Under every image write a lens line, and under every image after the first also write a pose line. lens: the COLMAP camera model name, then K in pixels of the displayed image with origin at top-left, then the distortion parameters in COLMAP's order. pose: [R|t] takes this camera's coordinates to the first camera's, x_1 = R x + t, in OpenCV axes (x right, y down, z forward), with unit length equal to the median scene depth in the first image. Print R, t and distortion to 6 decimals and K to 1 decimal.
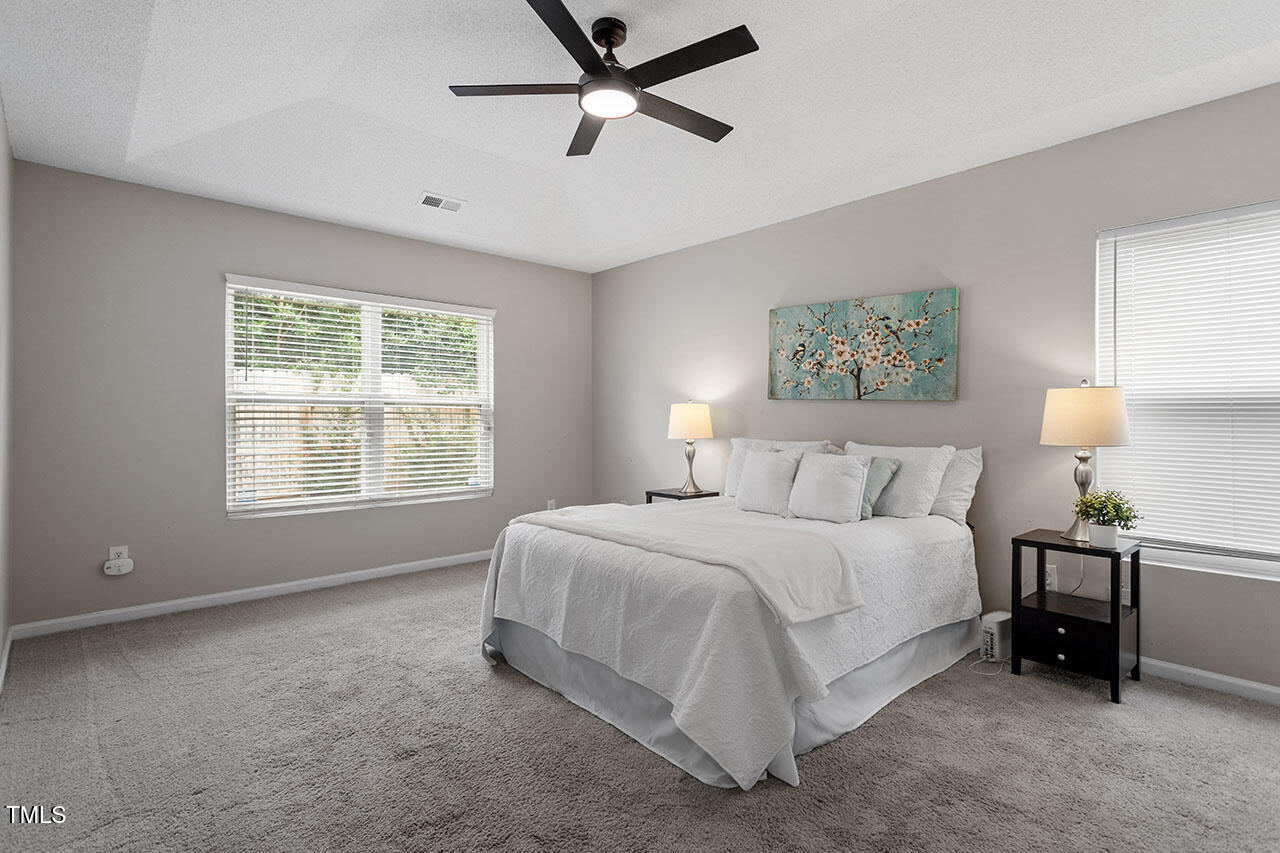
lens RADIAL K [[618.8, 0, 653.5], [0, 618.8, 425.2], [0, 0, 1]] dist [0.000142, 0.001535]
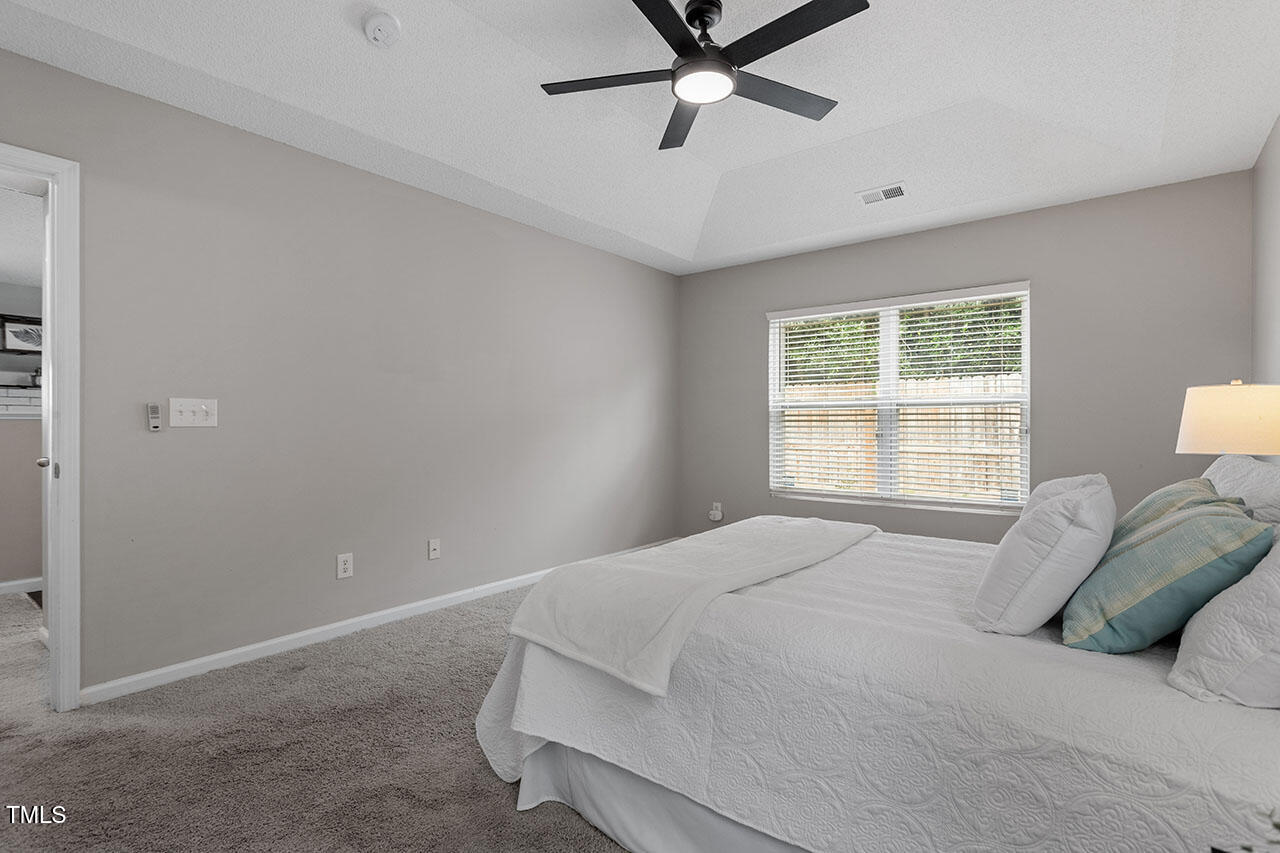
lens RADIAL K [[618.8, 0, 645.3], [0, 618.8, 424.2], [0, 0, 1]] dist [0.000142, 0.001535]
pose [[0.160401, 0.002434, -0.987049, 0.580215], [-0.006849, 0.999976, 0.001352, -0.002919], [0.987028, 0.006544, 0.160414, 0.507344]]
